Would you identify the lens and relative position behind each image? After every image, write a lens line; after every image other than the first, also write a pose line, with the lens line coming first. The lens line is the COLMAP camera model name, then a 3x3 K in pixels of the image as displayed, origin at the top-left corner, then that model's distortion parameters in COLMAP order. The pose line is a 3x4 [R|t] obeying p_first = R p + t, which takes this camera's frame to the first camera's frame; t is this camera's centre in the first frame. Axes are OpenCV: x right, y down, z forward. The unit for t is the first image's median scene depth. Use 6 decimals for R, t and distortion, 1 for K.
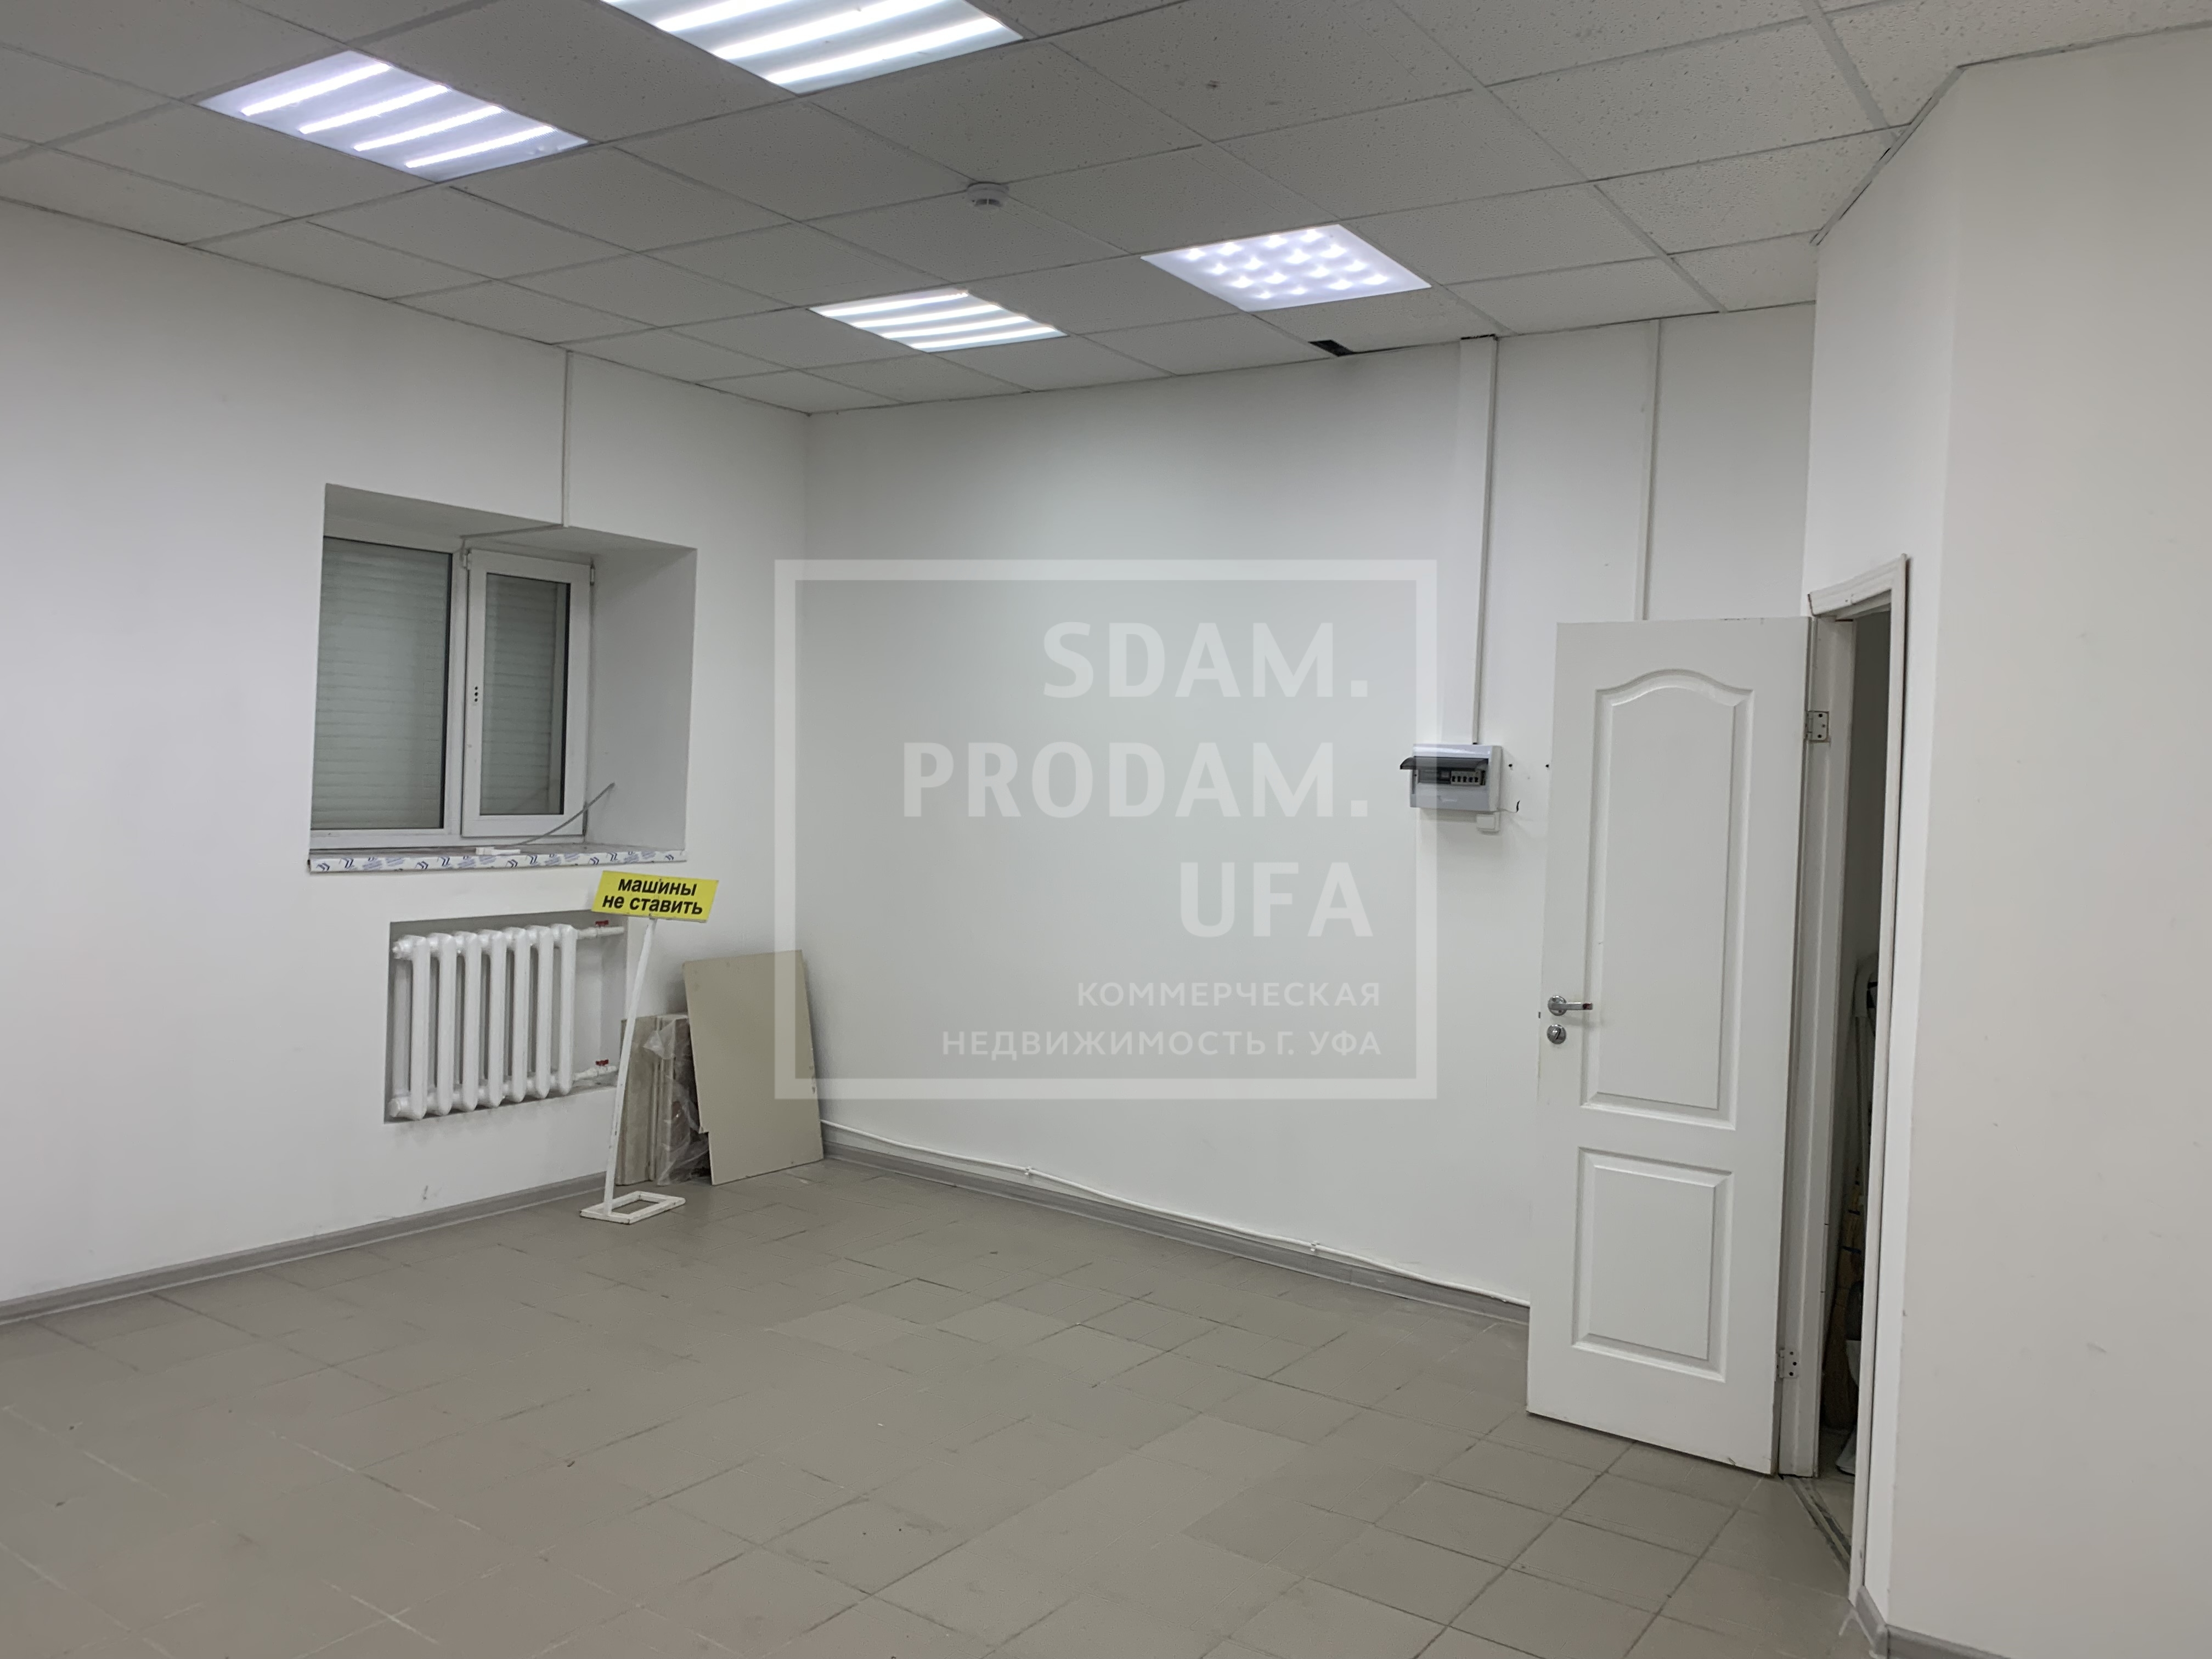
lens RADIAL K [[1687.0, 0, 1102.7], [0, 1687.0, 812.4], [0, 0, 1]] dist [0.008992, 0.000999]
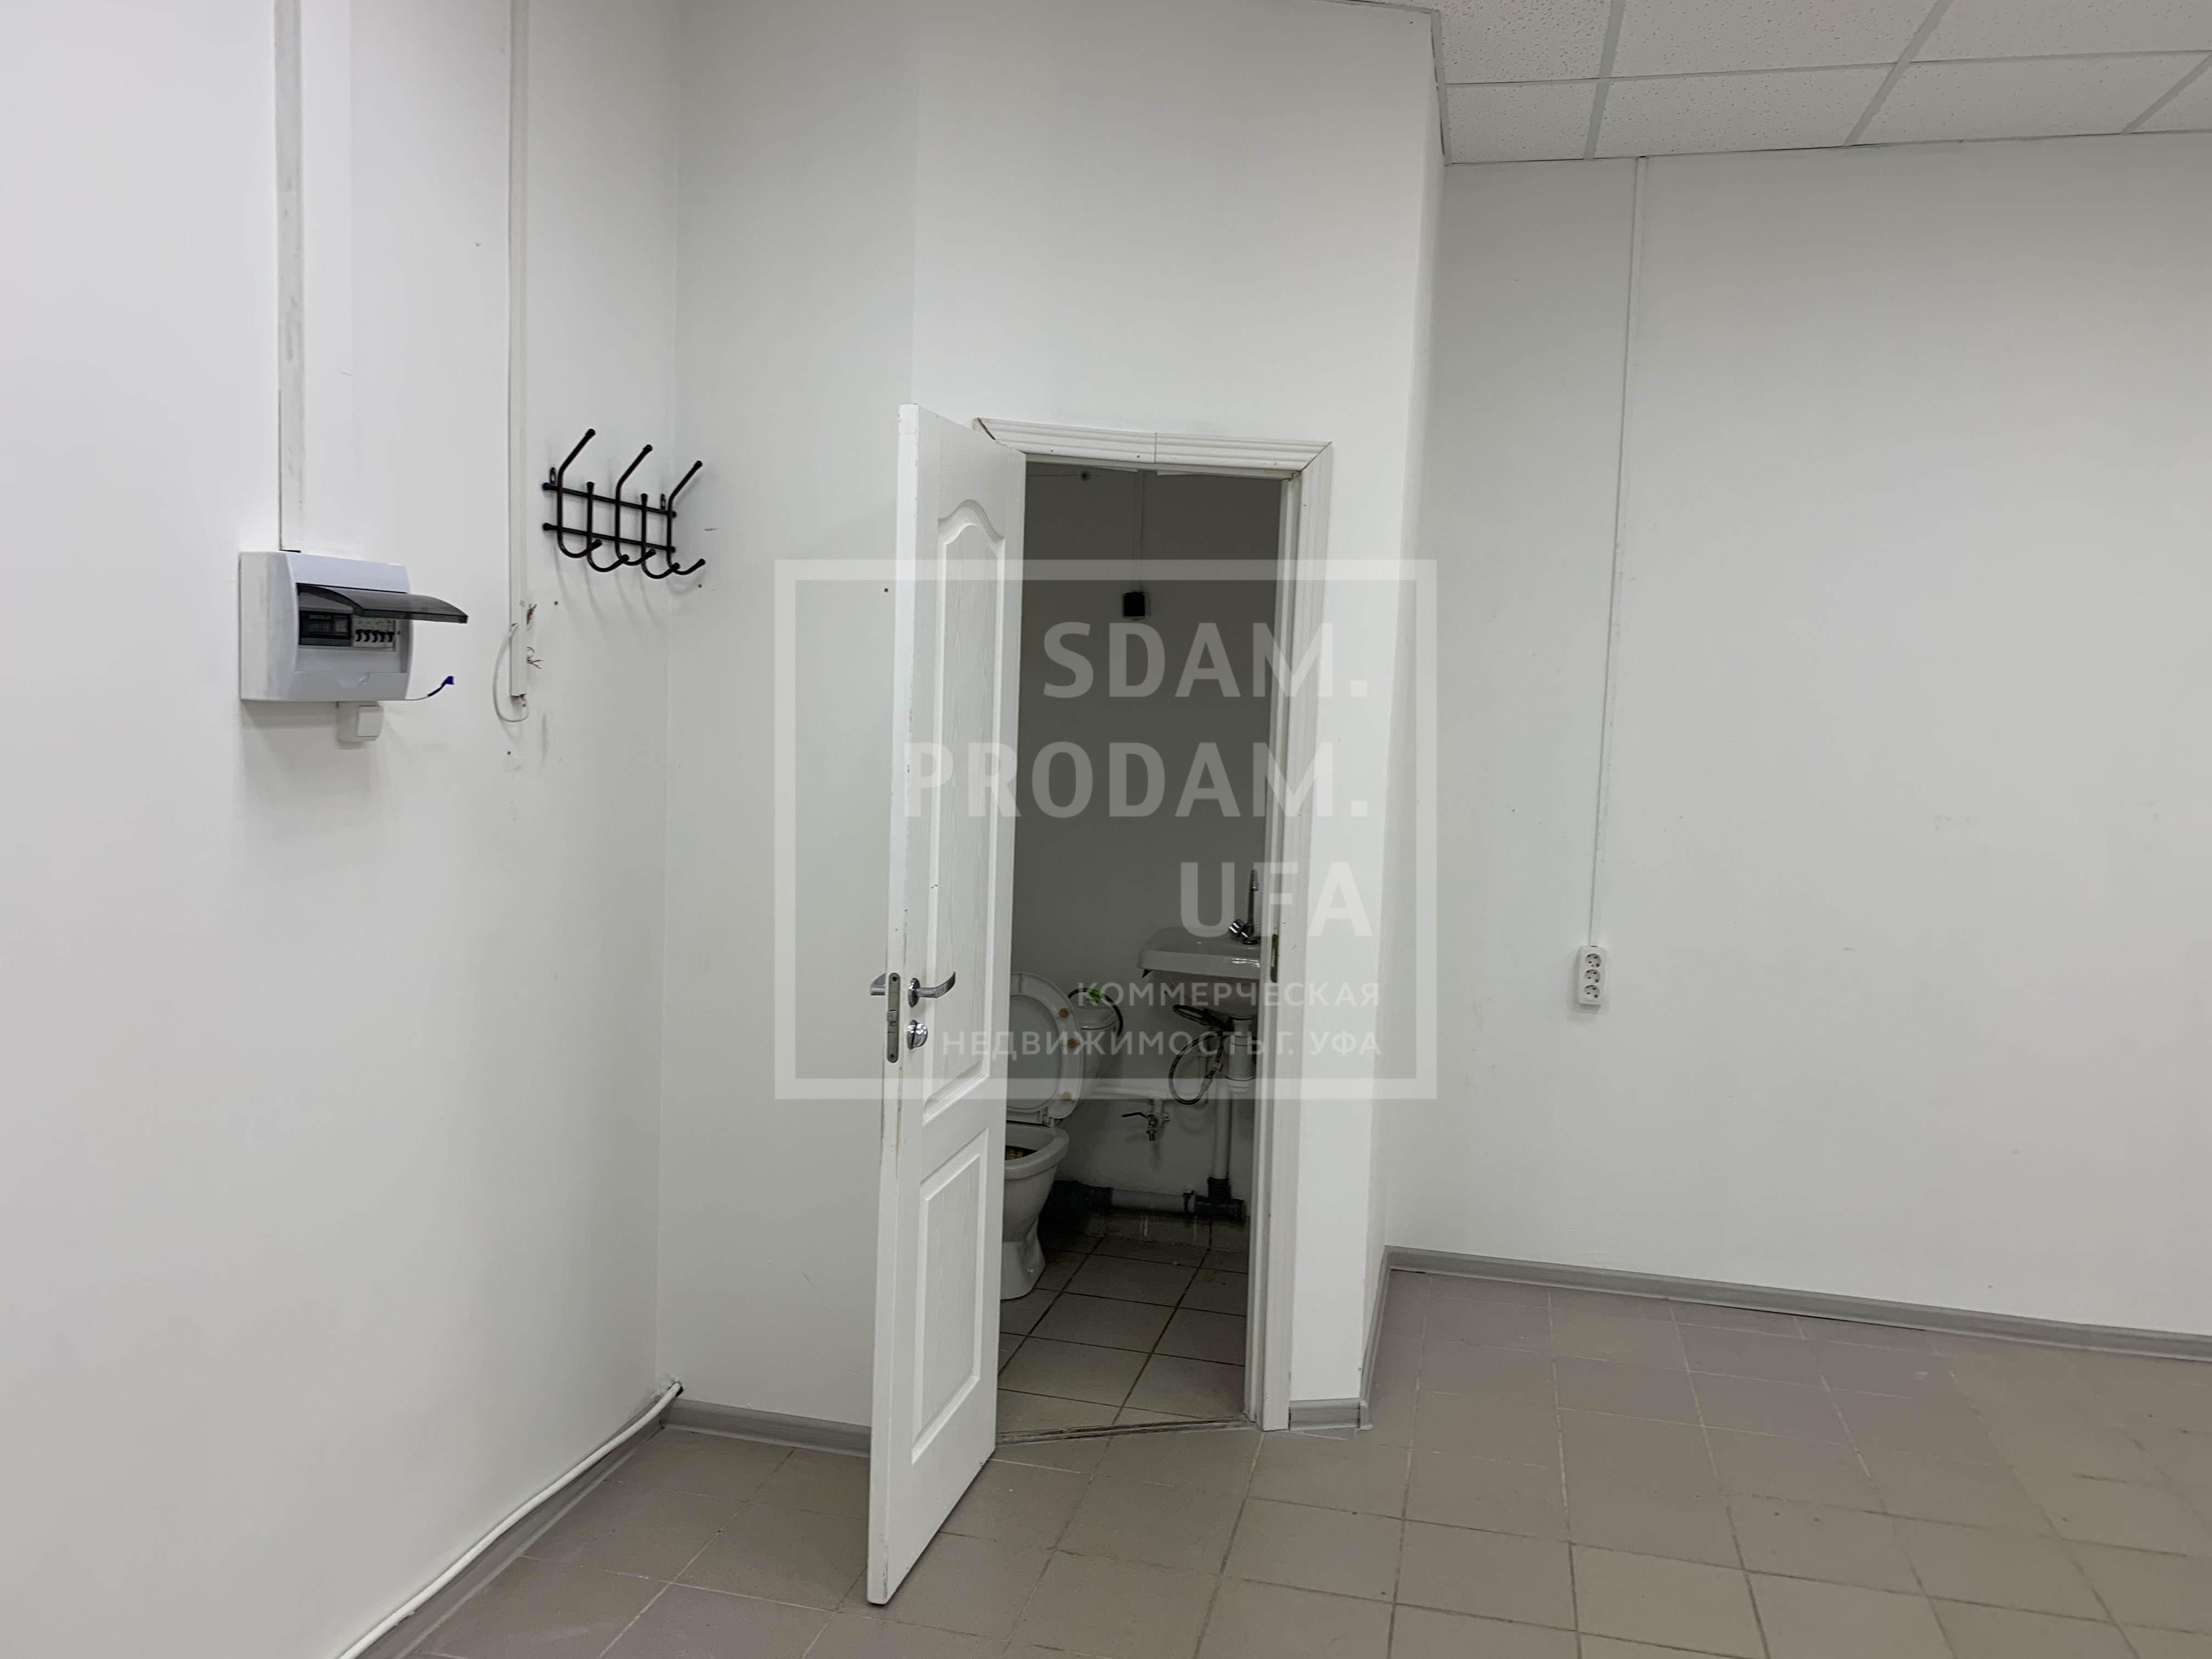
lens RADIAL K [[1687.0, 0, 1102.7], [0, 1687.0, 812.4], [0, 0, 1]] dist [0.008992, 0.000999]
pose [[-0.364186, -0.126743, 0.922662, -0.343927], [-0.023836, 0.991641, 0.126811, -0.039898], [-0.931021, 0.024191, -0.364163, 1.101750]]
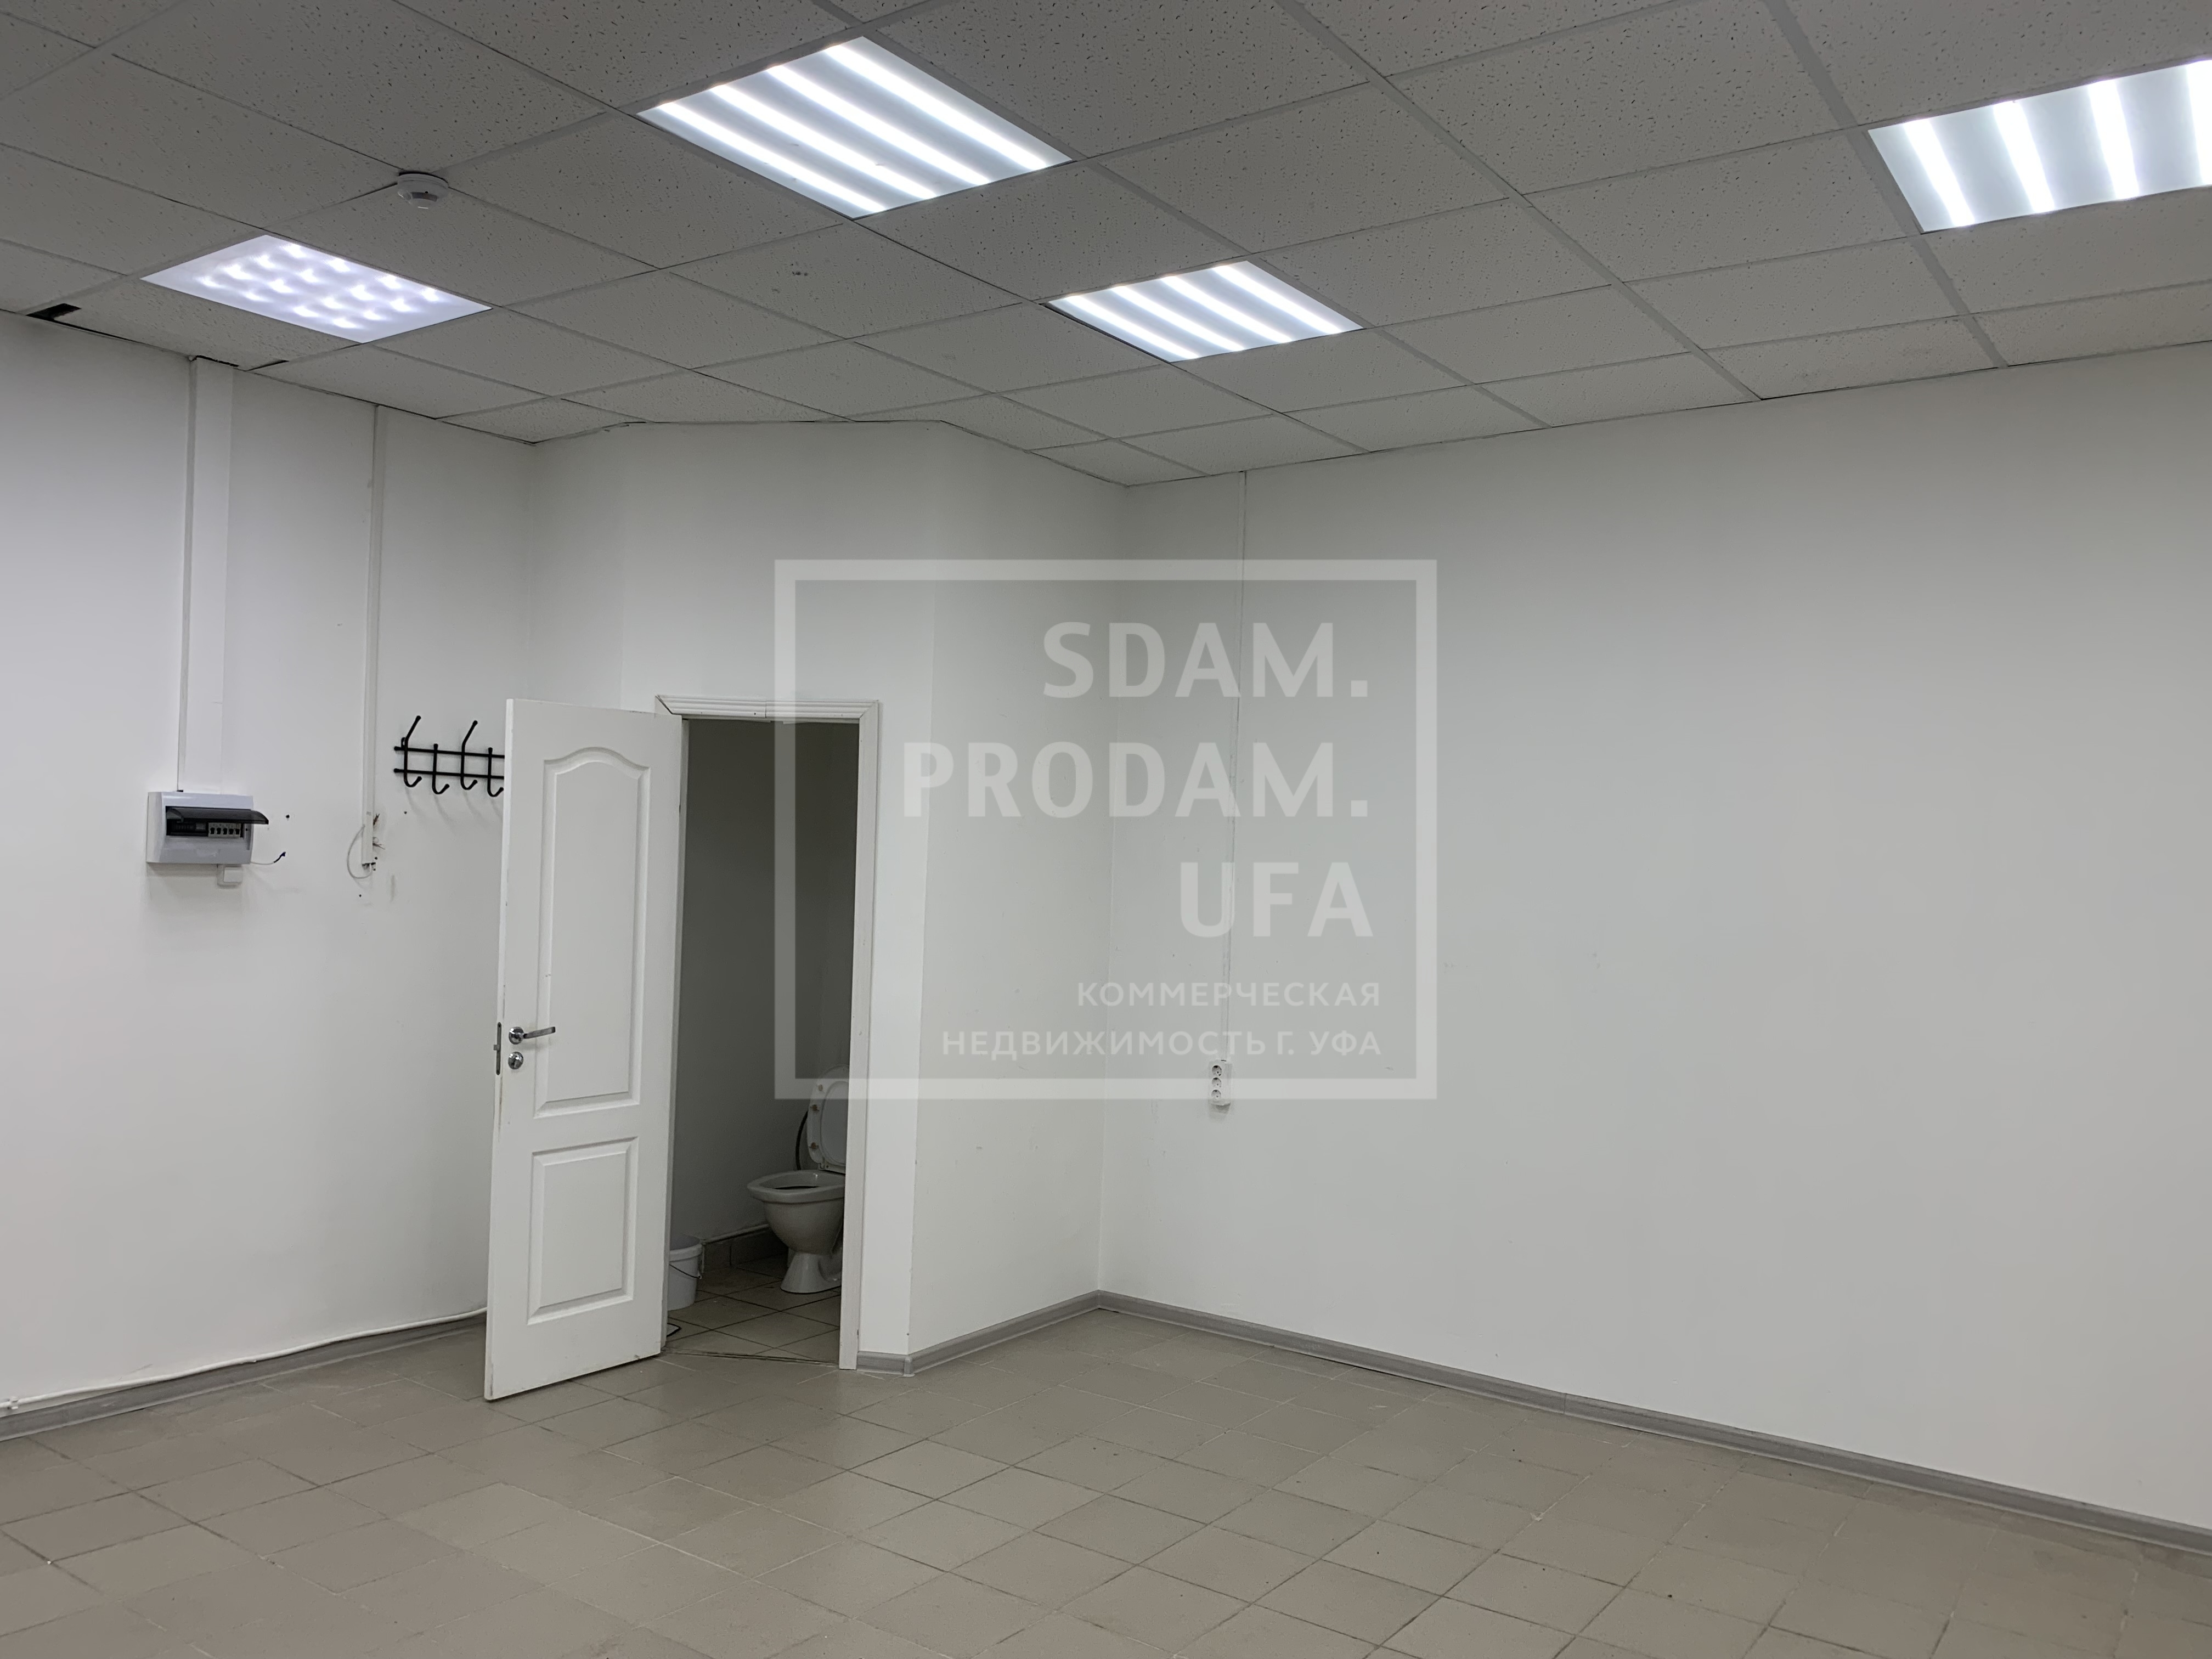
lens RADIAL K [[1693.6, 0, 1114.1], [0, 1693.6, 857.8], [0, 0, 1]] dist [0.004779, 0.001479]
pose [[0.013881, -0.042458, 0.999002, -0.816351], [-0.002989, 0.999092, 0.042504, -0.052350], [-0.999899, -0.003576, 0.013741, 0.547428]]
